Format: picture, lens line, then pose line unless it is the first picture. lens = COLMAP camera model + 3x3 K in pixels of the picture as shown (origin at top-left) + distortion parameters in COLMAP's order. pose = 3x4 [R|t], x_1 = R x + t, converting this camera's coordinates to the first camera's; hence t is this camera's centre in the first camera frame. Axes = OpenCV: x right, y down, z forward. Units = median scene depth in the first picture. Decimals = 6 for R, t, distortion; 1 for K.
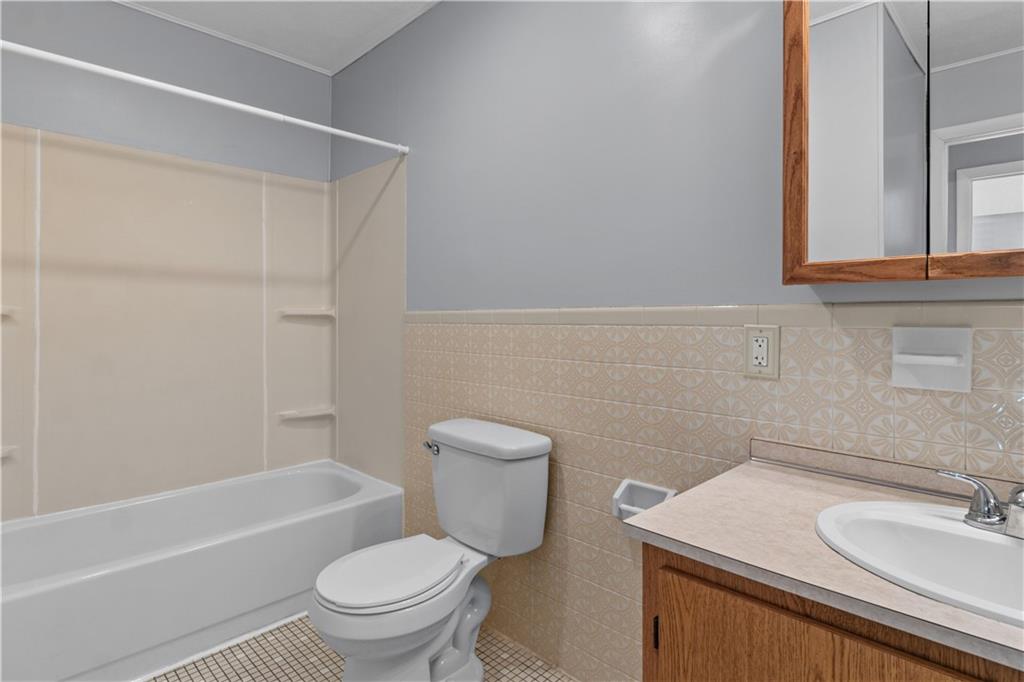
lens RADIAL K [[528.3, 0, 523.6], [0, 528.3, 322.5], [0, 0, 1]] dist [-0.003106, 0.000458]
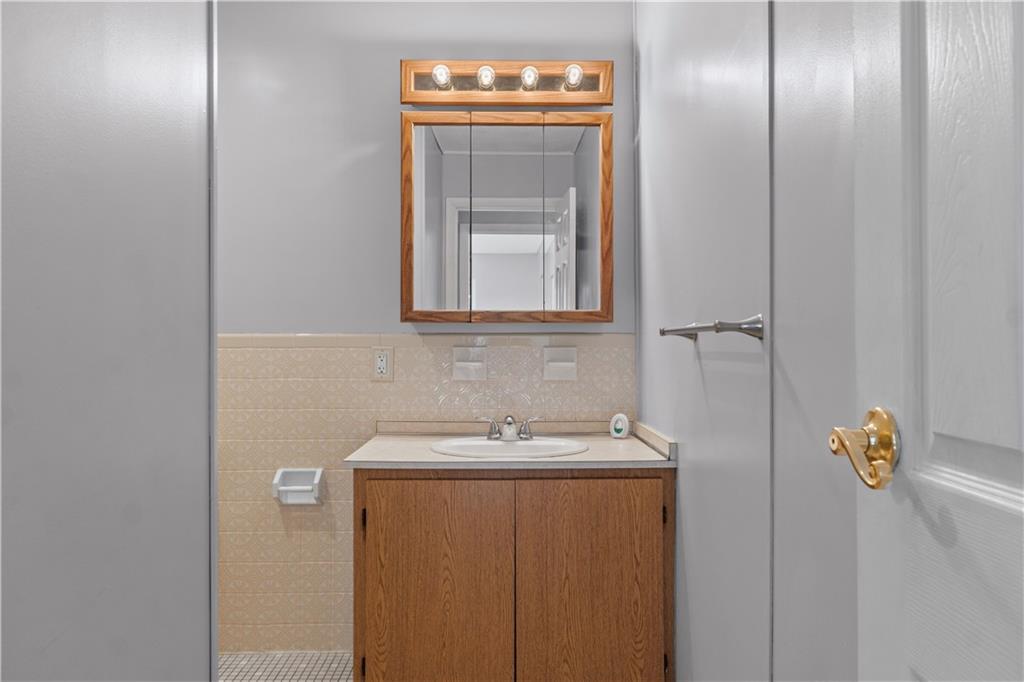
lens RADIAL K [[594.3, 0, 510.2], [0, 594.3, 339.6], [0, 0, 1]] dist [-0.003004, 0.000261]
pose [[0.703089, 0.004754, 0.711086, -0.566397], [0.006343, 0.999896, -0.012956, 0.009361], [-0.711073, 0.013620, 0.702986, -0.528729]]
